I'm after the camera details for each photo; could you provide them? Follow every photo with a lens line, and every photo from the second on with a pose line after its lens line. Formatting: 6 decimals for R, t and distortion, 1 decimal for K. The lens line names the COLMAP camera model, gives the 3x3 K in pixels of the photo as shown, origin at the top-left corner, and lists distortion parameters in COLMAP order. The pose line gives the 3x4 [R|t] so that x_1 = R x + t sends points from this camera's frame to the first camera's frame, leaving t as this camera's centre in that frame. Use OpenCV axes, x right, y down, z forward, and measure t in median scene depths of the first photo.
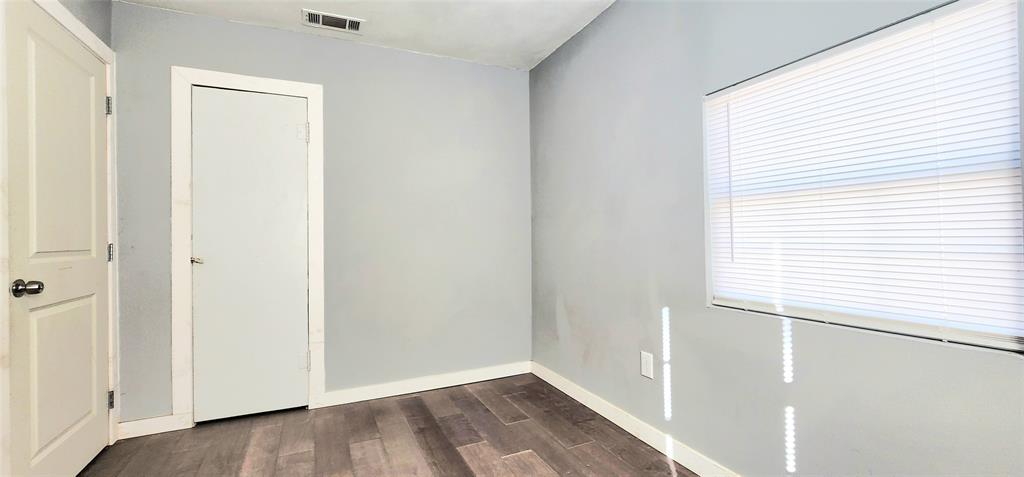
lens RADIAL K [[422.1, 0, 512.8], [0, 422.1, 235.2], [0, 0, 1]] dist [0.004692, -0.000977]
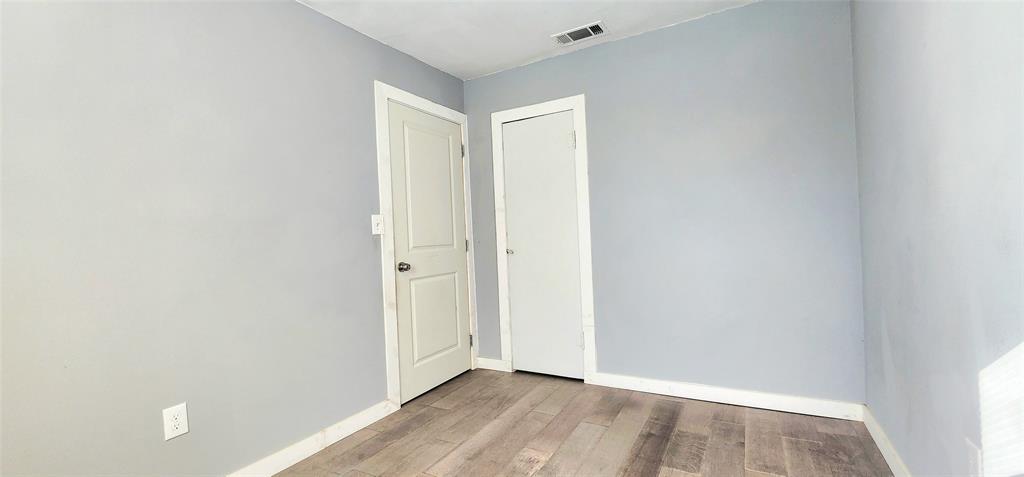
lens RADIAL K [[422.1, 0, 514.4], [0, 422.1, 236.1], [0, 0, 1]] dist [0.004692, -0.000977]
pose [[0.591196, -0.009793, -0.806469, 0.364938], [0.038540, 0.999127, 0.016120, -0.011101], [0.805607, -0.040612, 0.591057, 0.210714]]
